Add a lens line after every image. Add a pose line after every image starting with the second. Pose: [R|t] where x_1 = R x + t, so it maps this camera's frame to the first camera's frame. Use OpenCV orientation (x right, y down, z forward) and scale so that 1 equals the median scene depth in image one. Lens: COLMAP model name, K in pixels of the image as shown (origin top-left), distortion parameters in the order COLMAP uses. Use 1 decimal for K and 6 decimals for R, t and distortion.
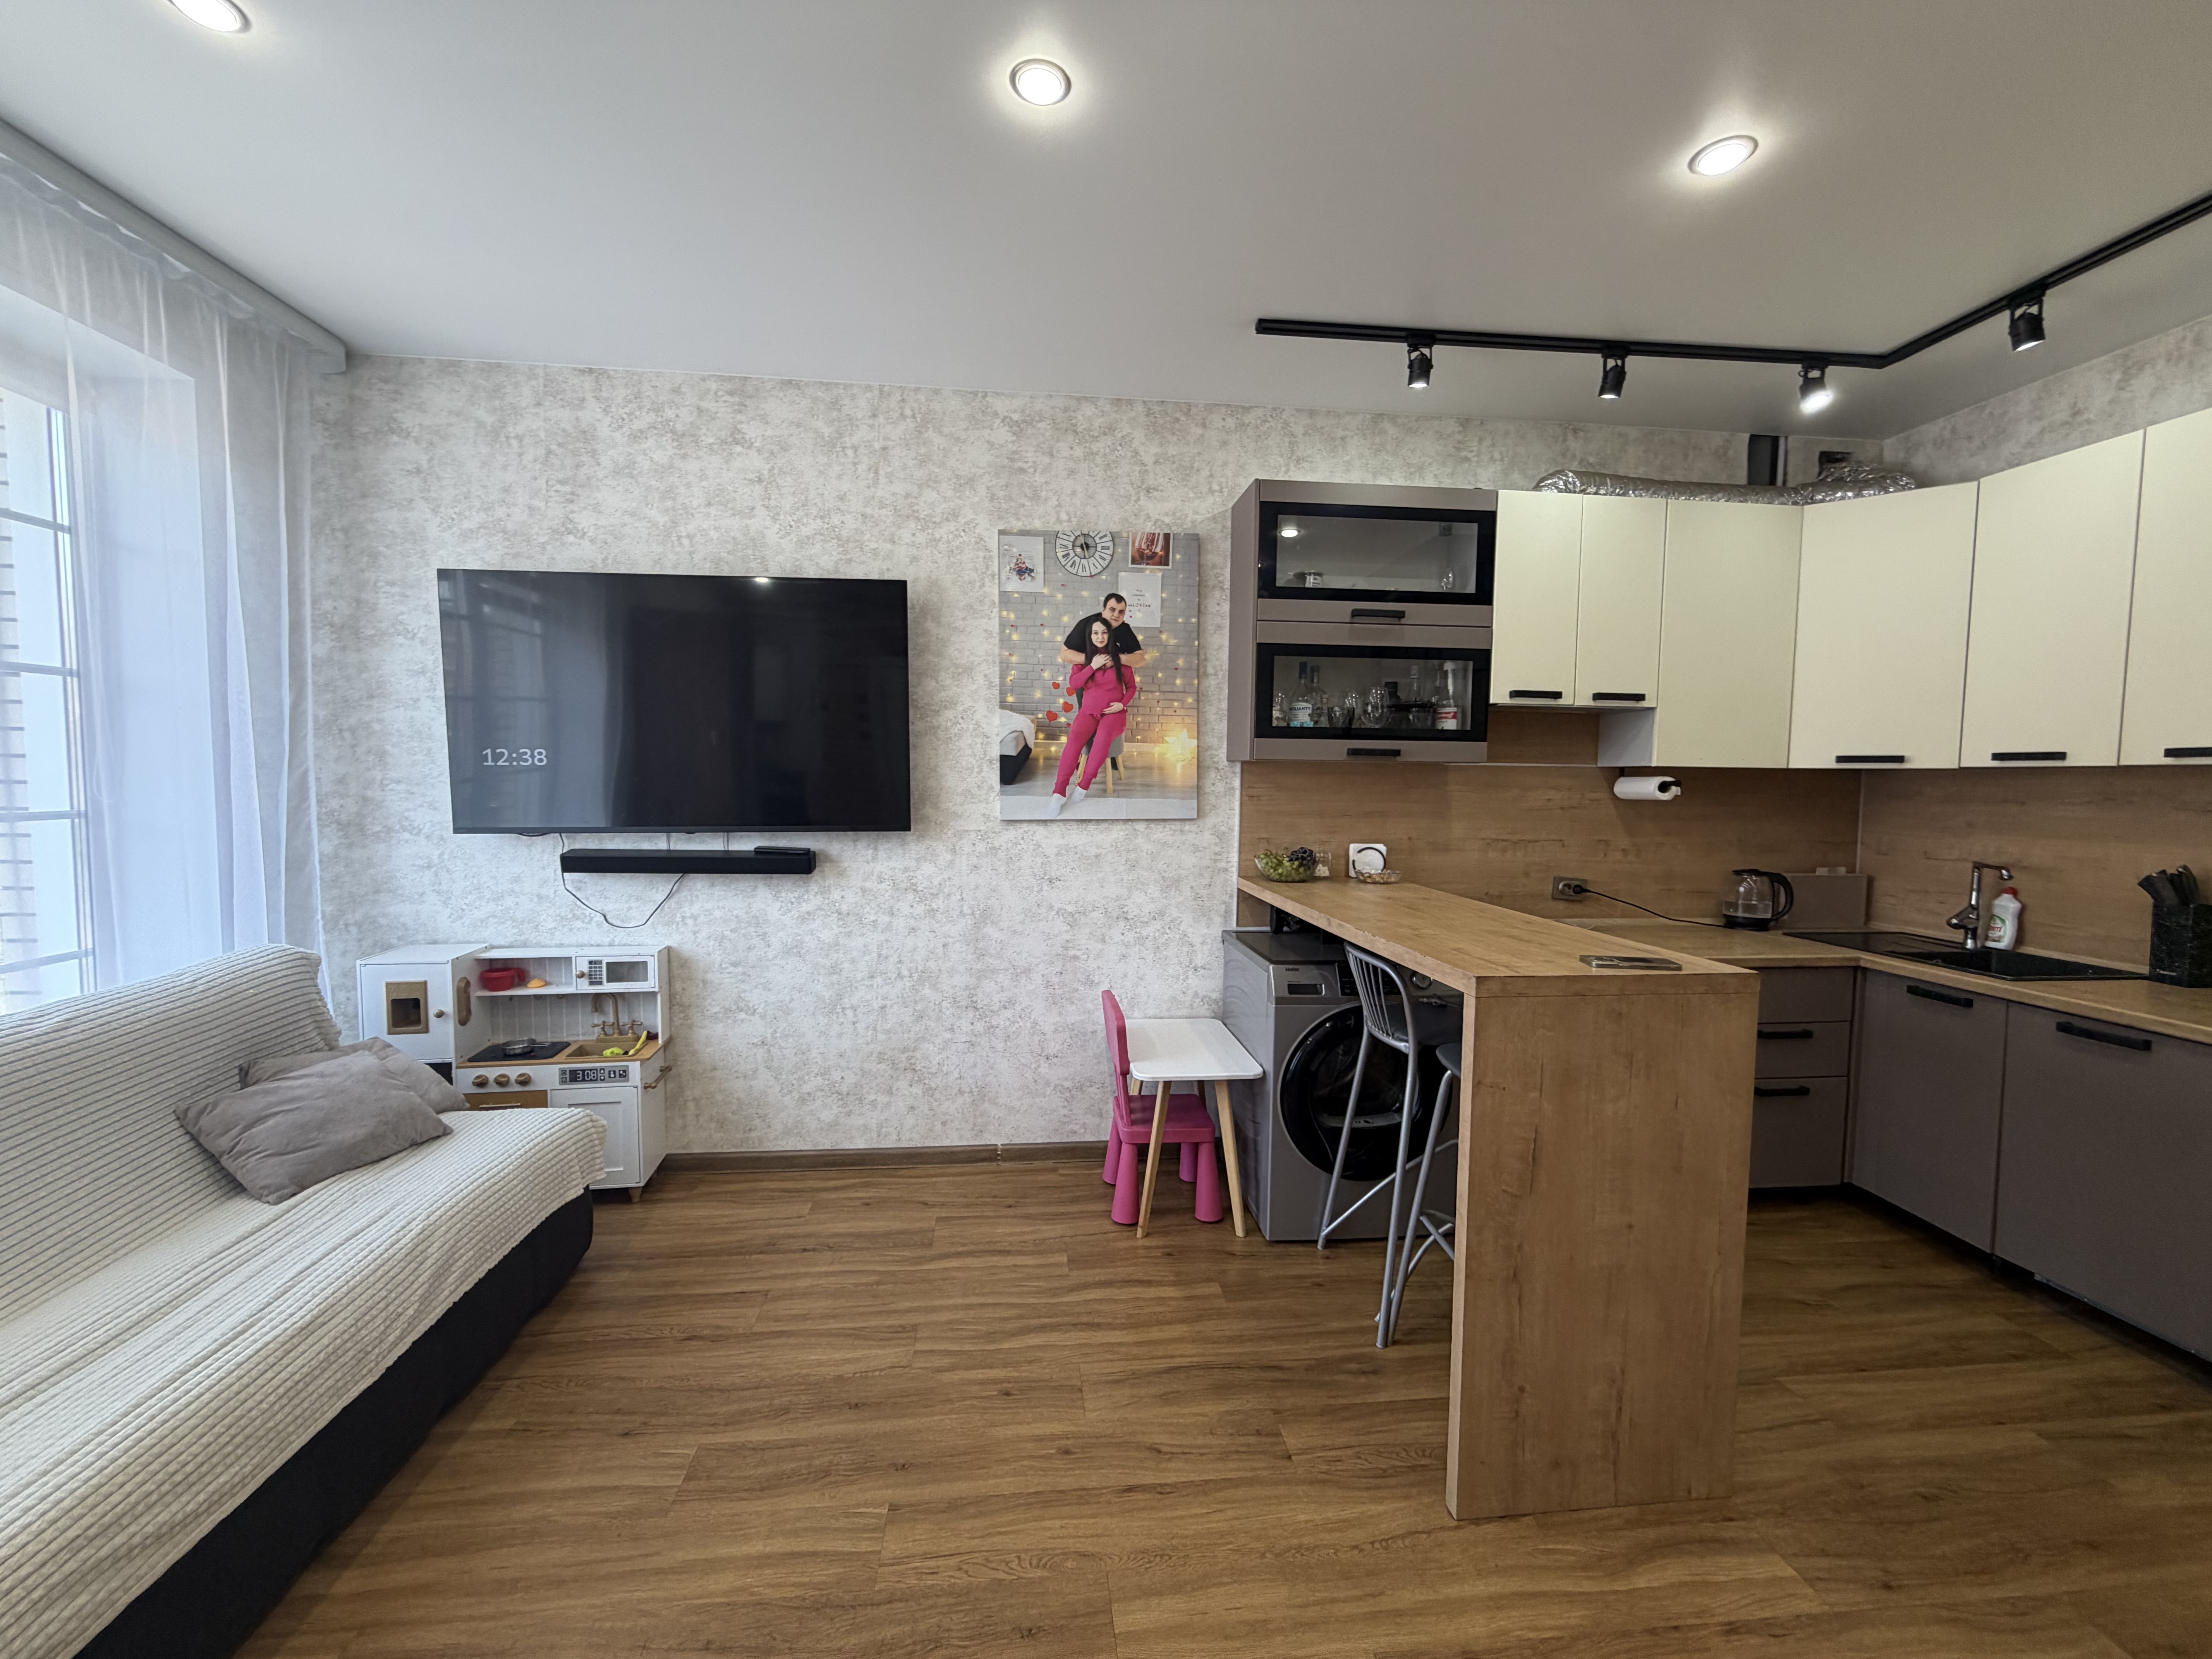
lens RADIAL K [[883.1, 0, 1099.0], [0, 883.1, 825.6], [0, 0, 1]] dist [0.000975, 0.000073]
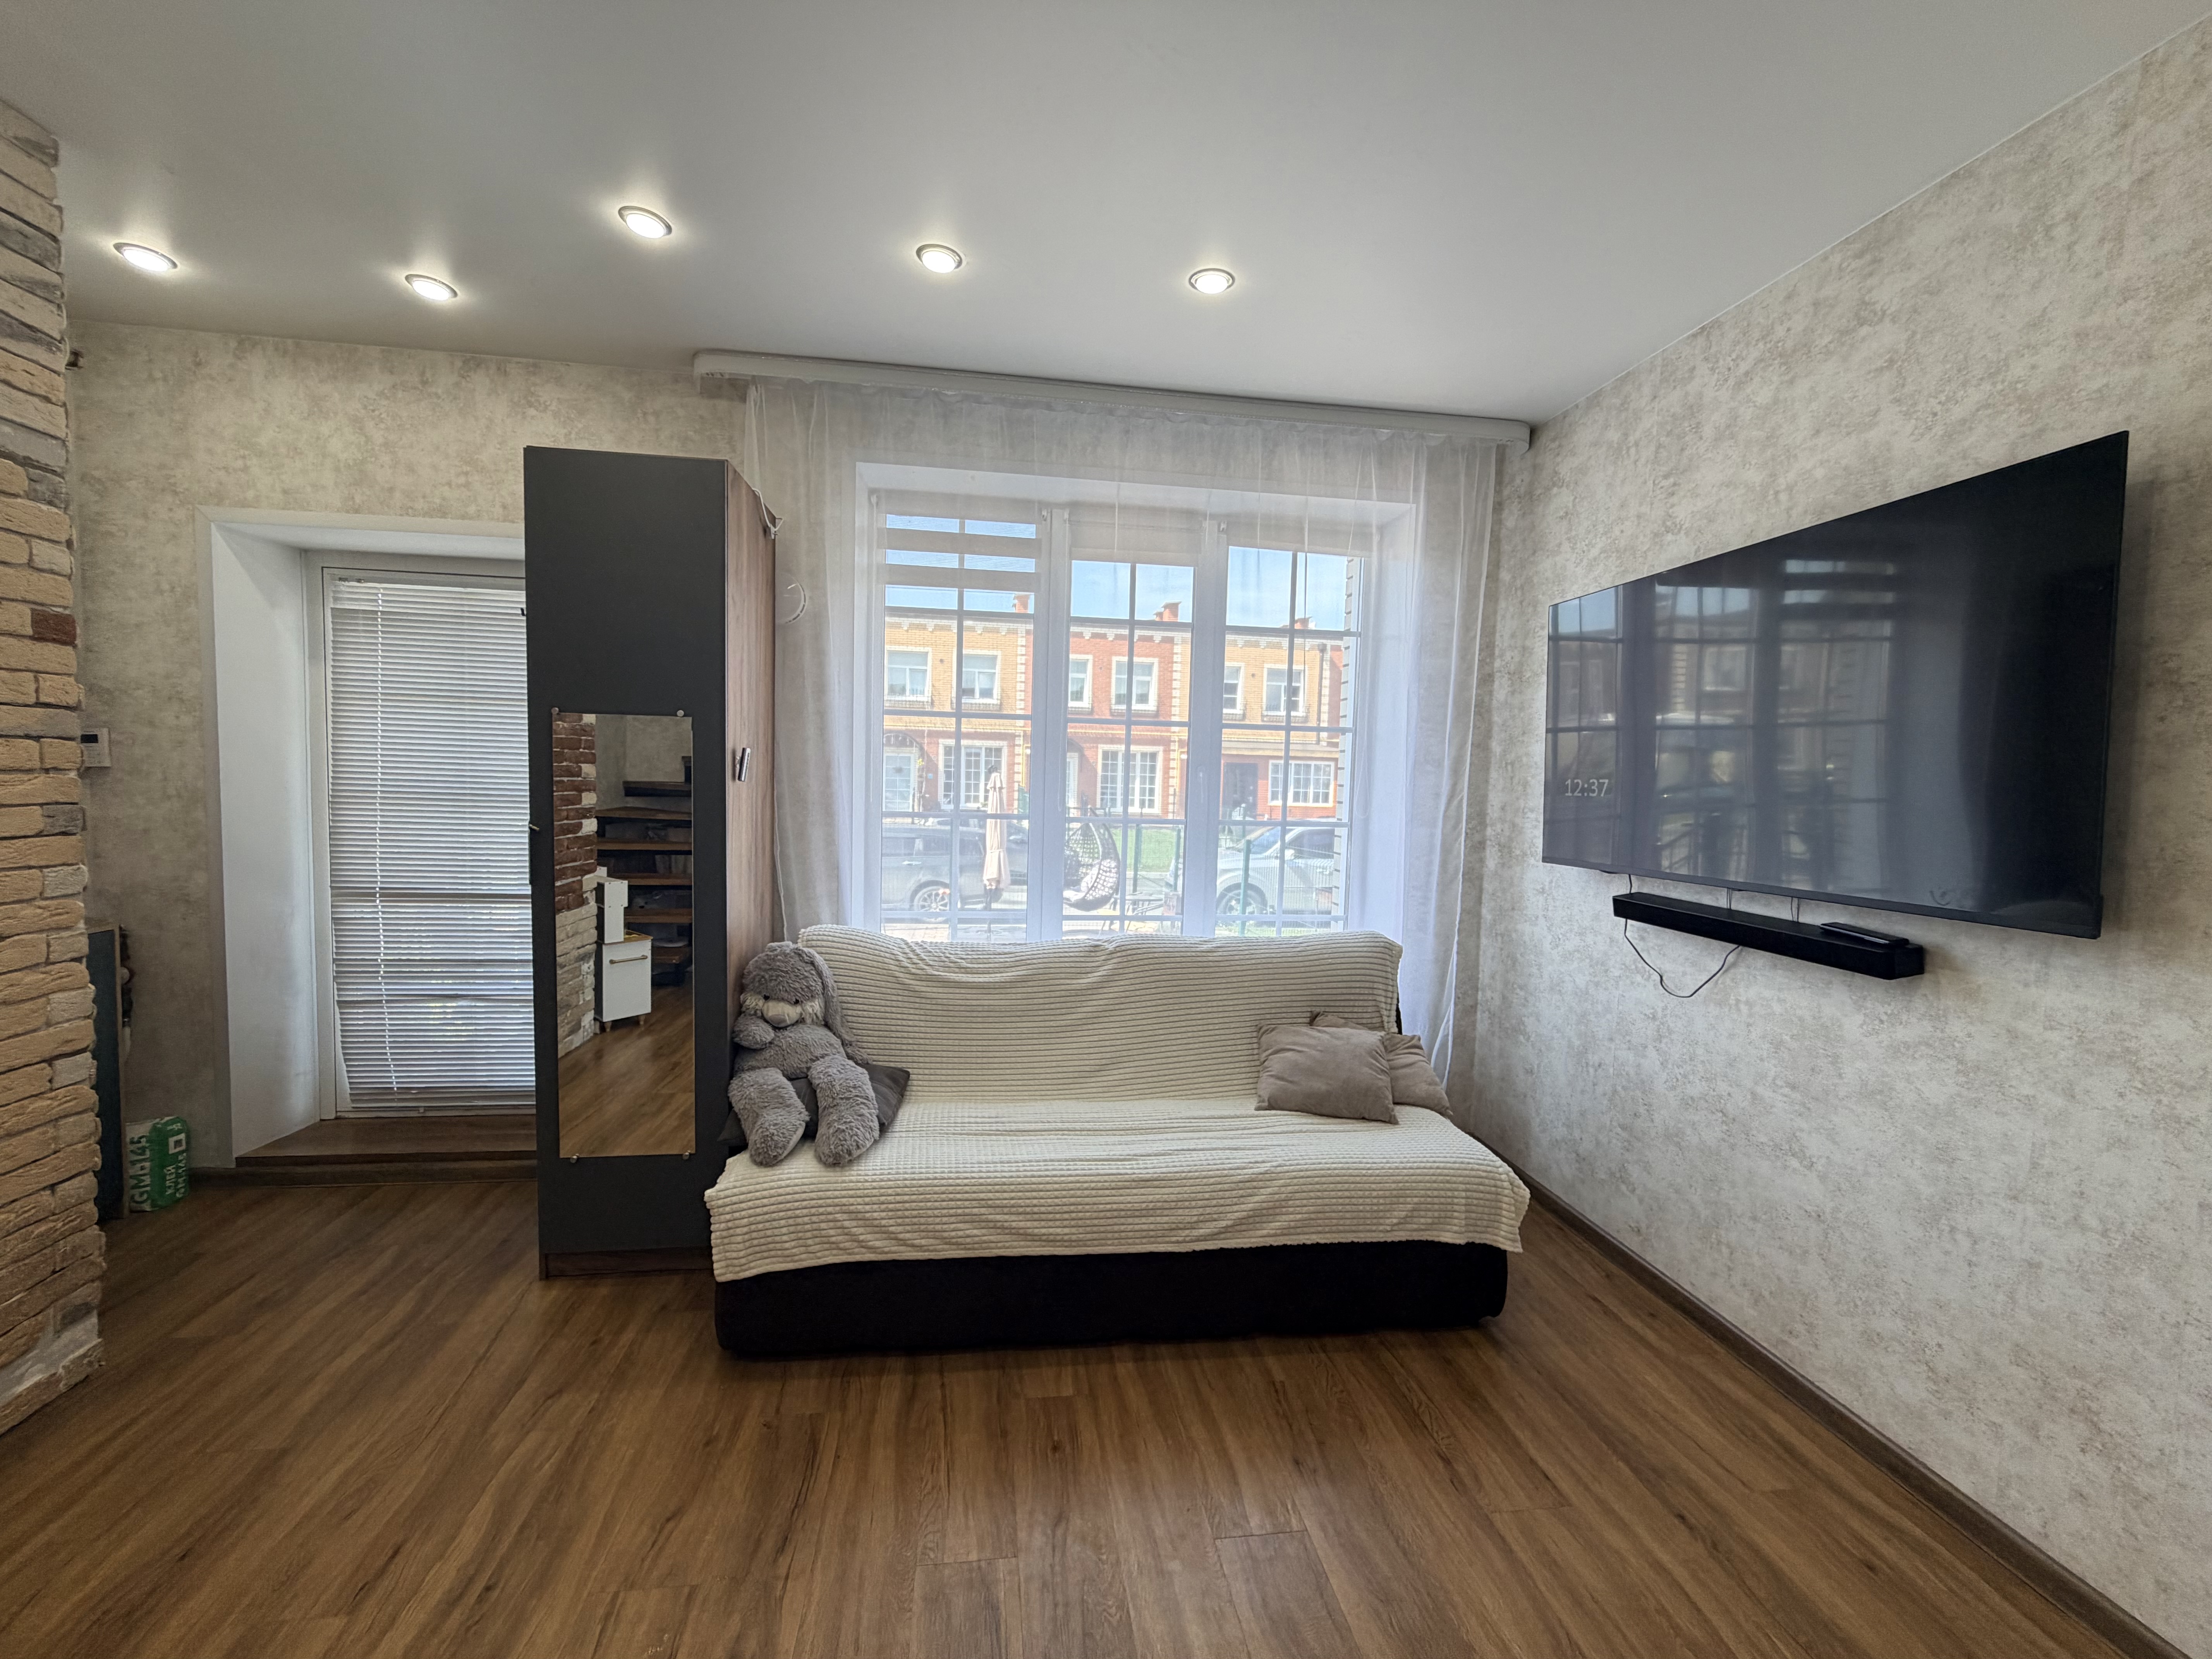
lens RADIAL K [[889.2, 0, 1106.0], [0, 889.2, 829.5], [0, 0, 1]] dist [-0.000305, -0.000004]
pose [[0.033261, 0.048534, -0.998268, 0.262239], [-0.084119, 0.995412, 0.045592, -0.030862], [0.995900, 0.082457, 0.037192, 0.424622]]
